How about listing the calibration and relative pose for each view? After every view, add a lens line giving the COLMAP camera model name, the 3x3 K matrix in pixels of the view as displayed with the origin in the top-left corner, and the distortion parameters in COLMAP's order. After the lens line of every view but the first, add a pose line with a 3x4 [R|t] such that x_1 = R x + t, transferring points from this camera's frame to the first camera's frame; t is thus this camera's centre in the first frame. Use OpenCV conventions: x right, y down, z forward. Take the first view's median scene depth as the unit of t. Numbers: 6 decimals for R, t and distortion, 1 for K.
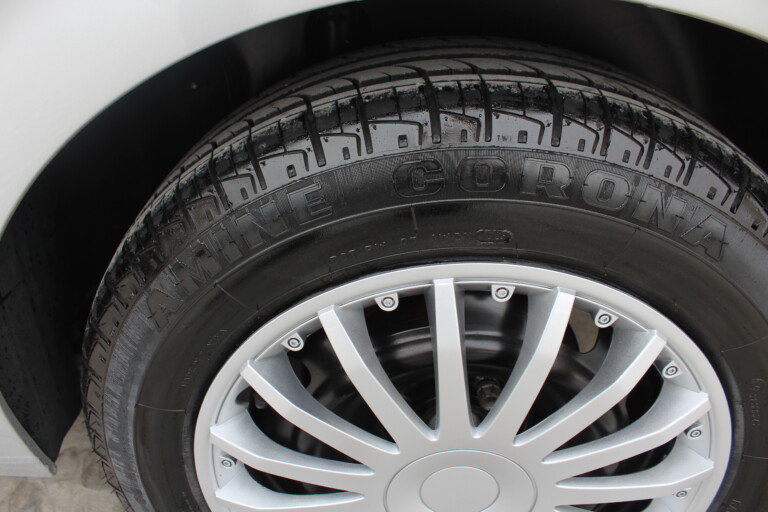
lens RADIAL K [[665.0, 0, 384.0], [0, 665.0, 256.0], [0, 0, 1]] dist [-0.180207, 0.169392]
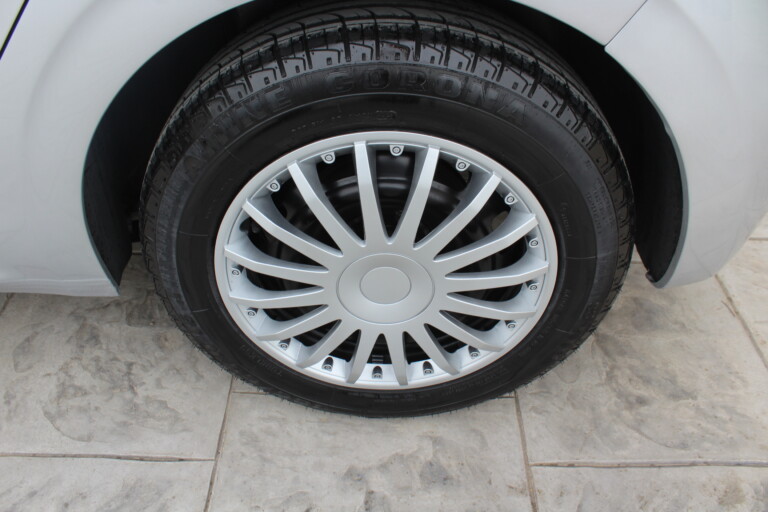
lens RADIAL K [[665.0, 0, 384.0], [0, 665.0, 256.0], [0, 0, 1]] dist [-0.180207, 0.169392]
pose [[0.999596, -0.028190, 0.003640, 0.137212], [0.027400, 0.989711, 0.140434, 0.087678], [-0.007561, -0.140278, 0.990083, -0.708620]]
